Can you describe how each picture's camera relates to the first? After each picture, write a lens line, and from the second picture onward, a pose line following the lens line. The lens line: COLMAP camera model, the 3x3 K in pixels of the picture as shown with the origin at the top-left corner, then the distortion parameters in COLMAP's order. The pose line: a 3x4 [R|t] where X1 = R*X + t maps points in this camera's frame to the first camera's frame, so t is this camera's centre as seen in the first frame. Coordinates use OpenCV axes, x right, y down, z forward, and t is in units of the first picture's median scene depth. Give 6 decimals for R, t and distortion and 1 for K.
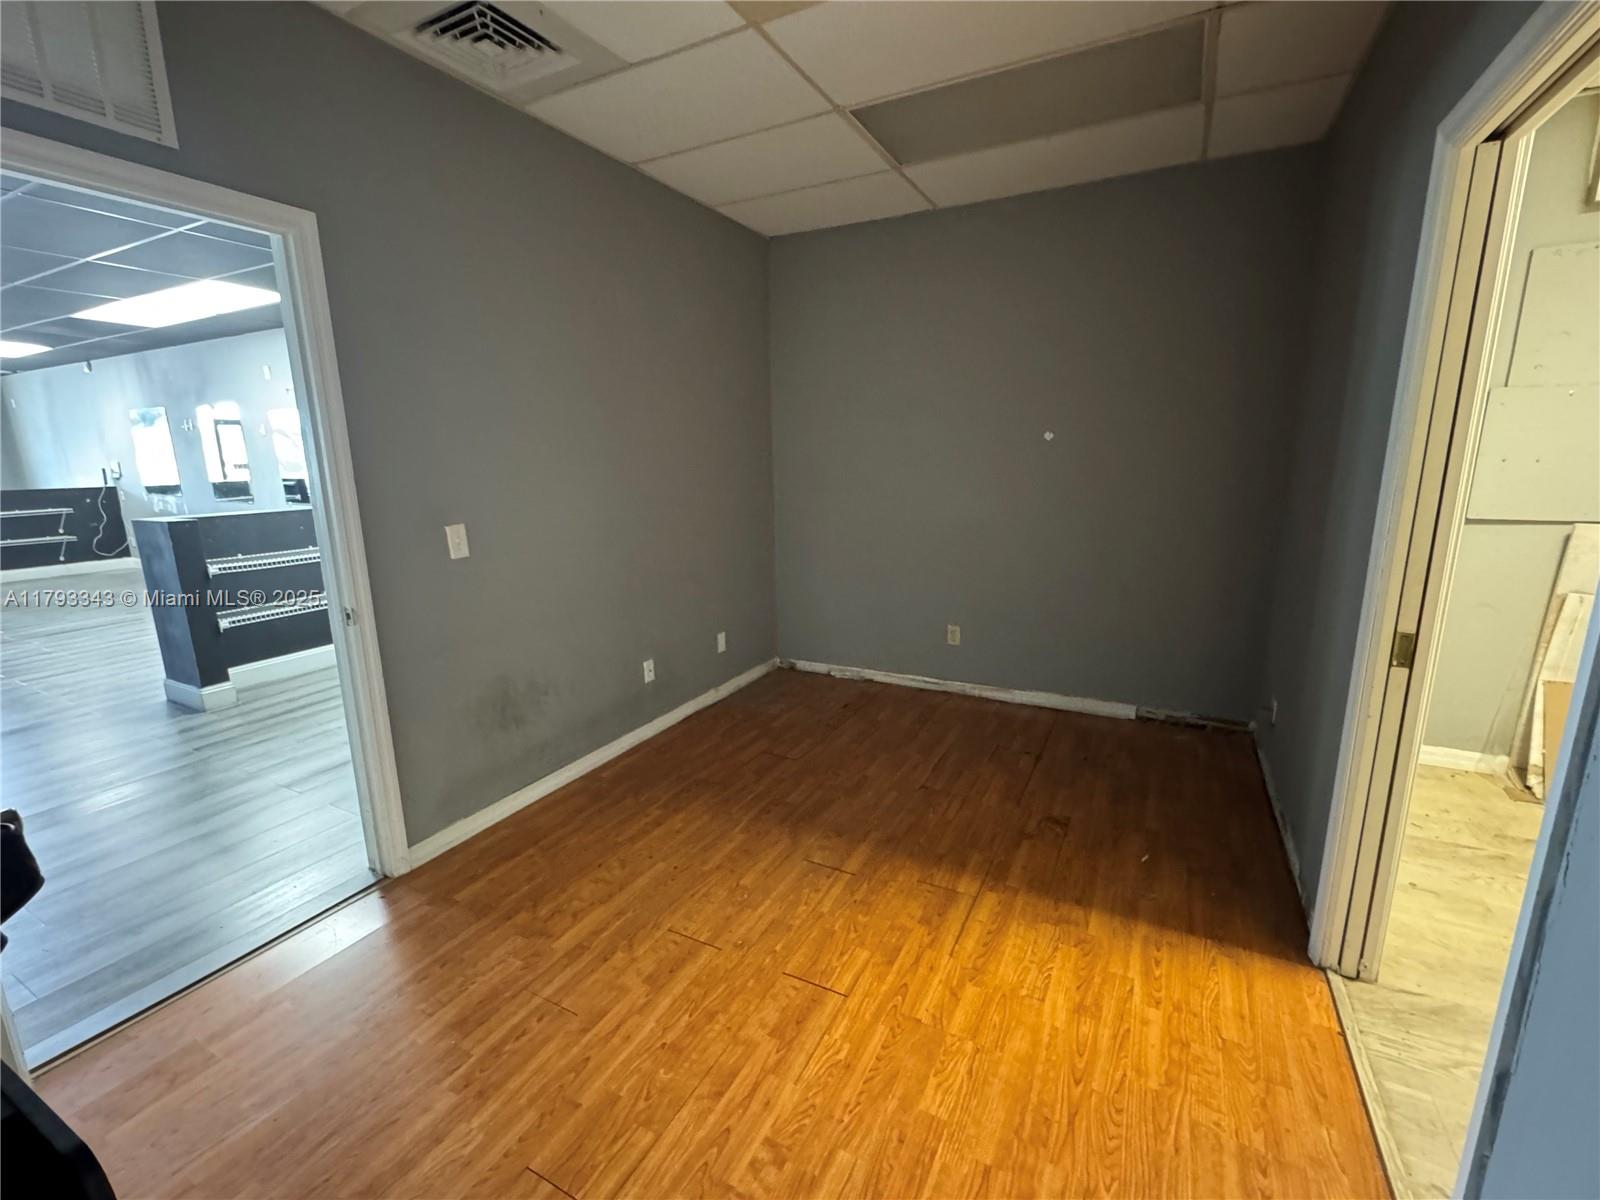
lens RADIAL K [[700.5, 0, 801.1], [0, 700.5, 599.6], [0, 0, 1]] dist [0.000632, -0.000019]
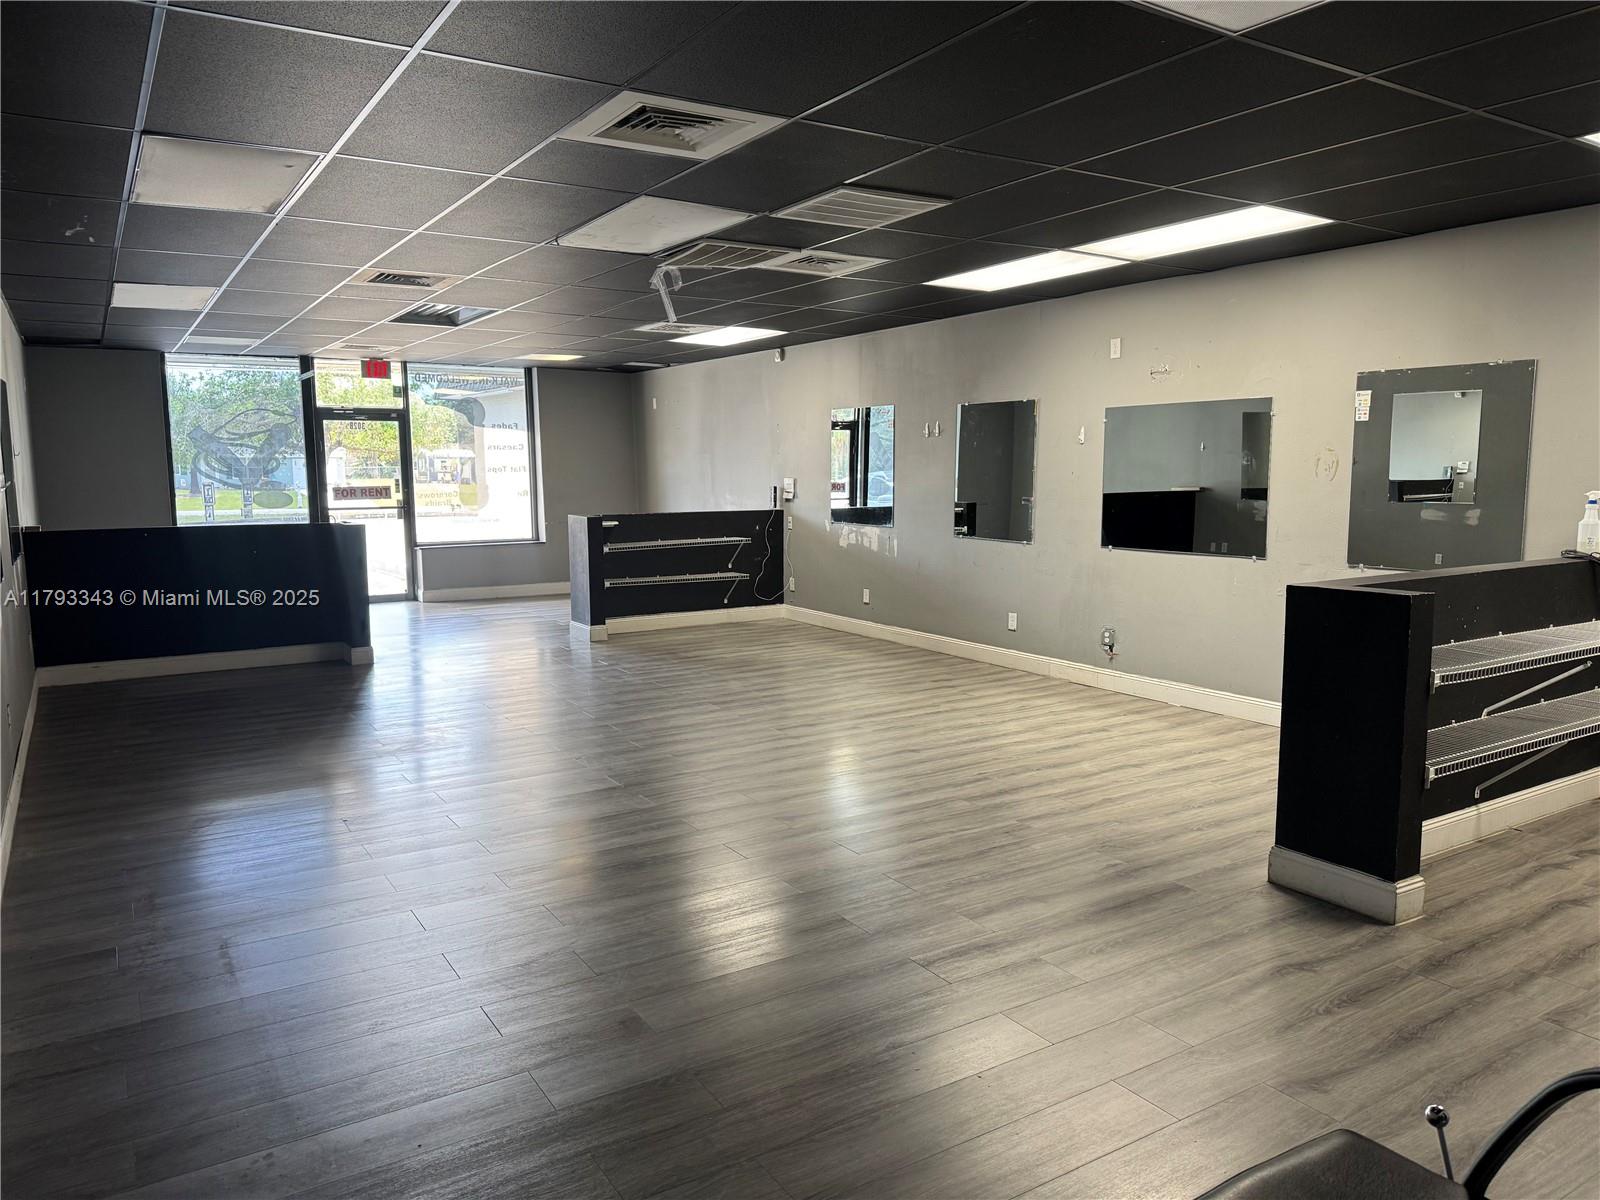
lens RADIAL K [[1118.1, 0, 799.4], [0, 1118.1, 594.2], [0, 0, 1]] dist [0.060573, -0.072157]
pose [[0.866294, 0.058660, -0.496078, -0.379080], [-0.101973, 0.992936, -0.060662, -0.000463], [0.489016, 0.103137, 0.866156, -0.025711]]
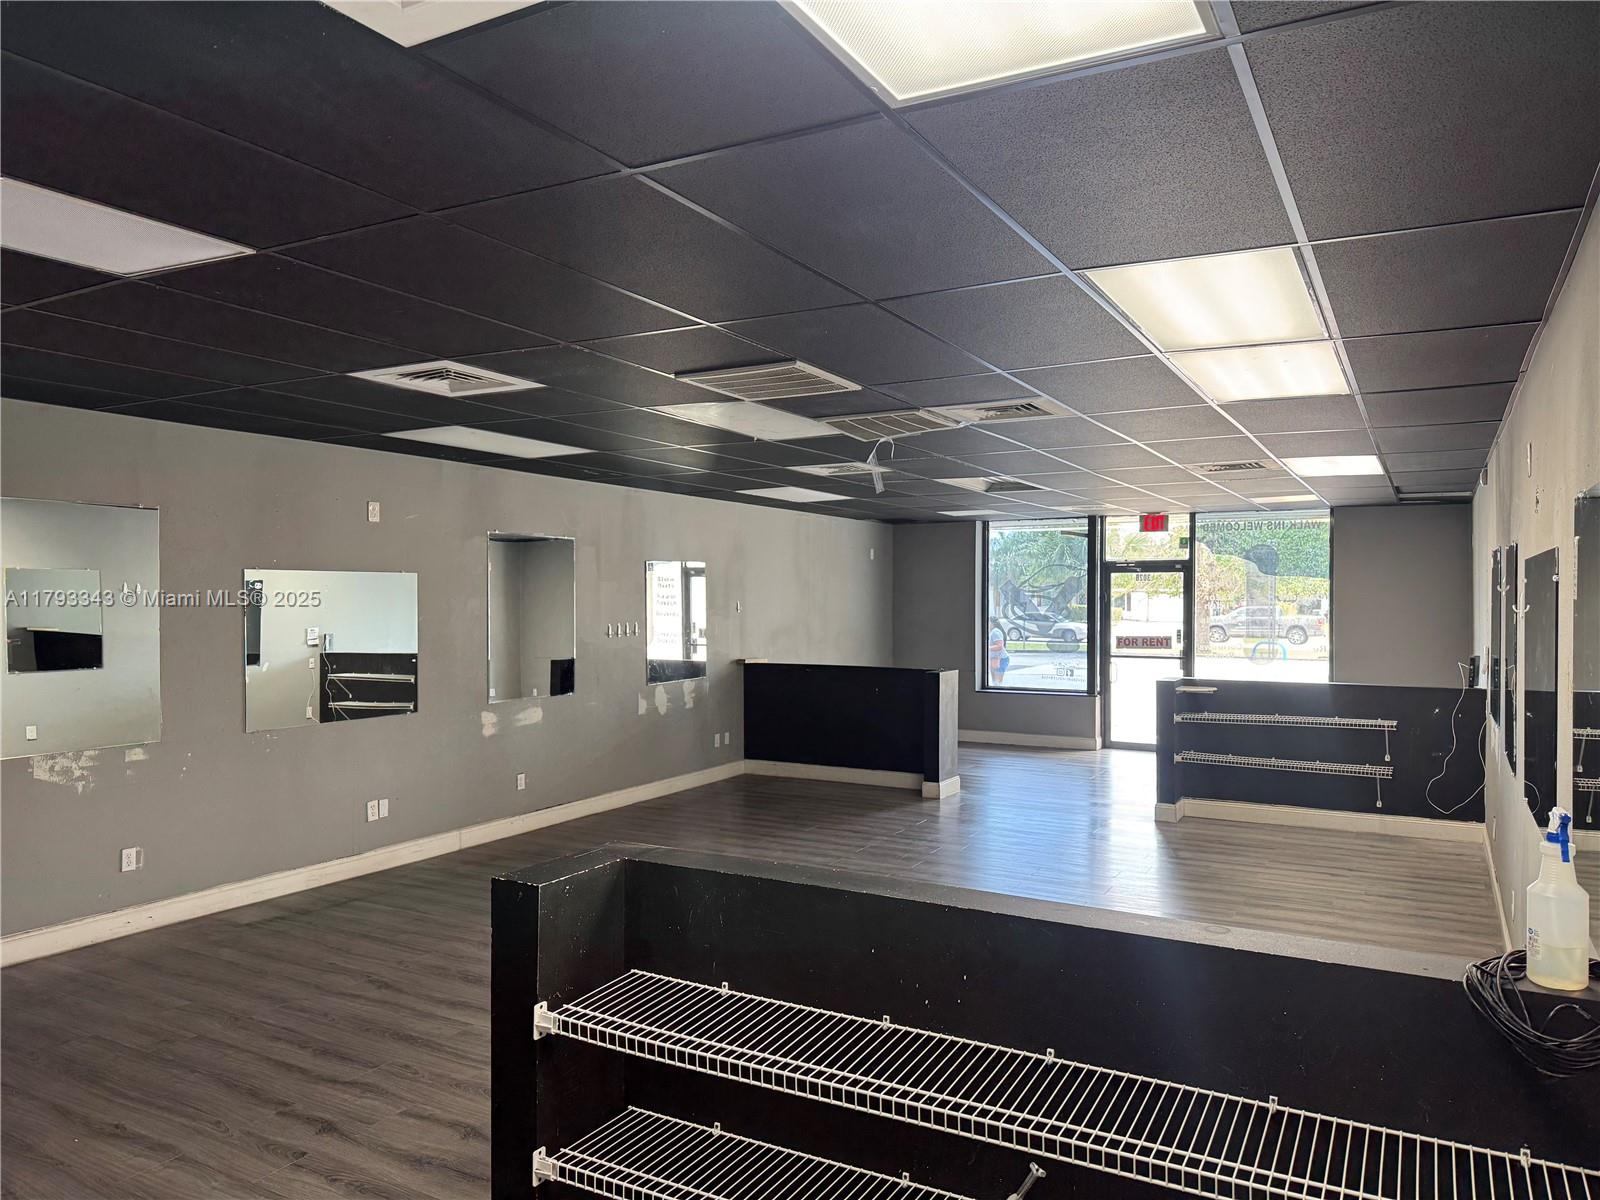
lens RADIAL K [[1118.1, 0, 798.8], [0, 1118.1, 601.1], [0, 0, 1]] dist [0.060573, -0.072157]
pose [[-0.026655, 0.007339, -0.999618, -0.101073], [-0.209619, 0.977700, 0.012768, -0.137336], [0.977420, 0.209879, -0.024523, 0.522517]]
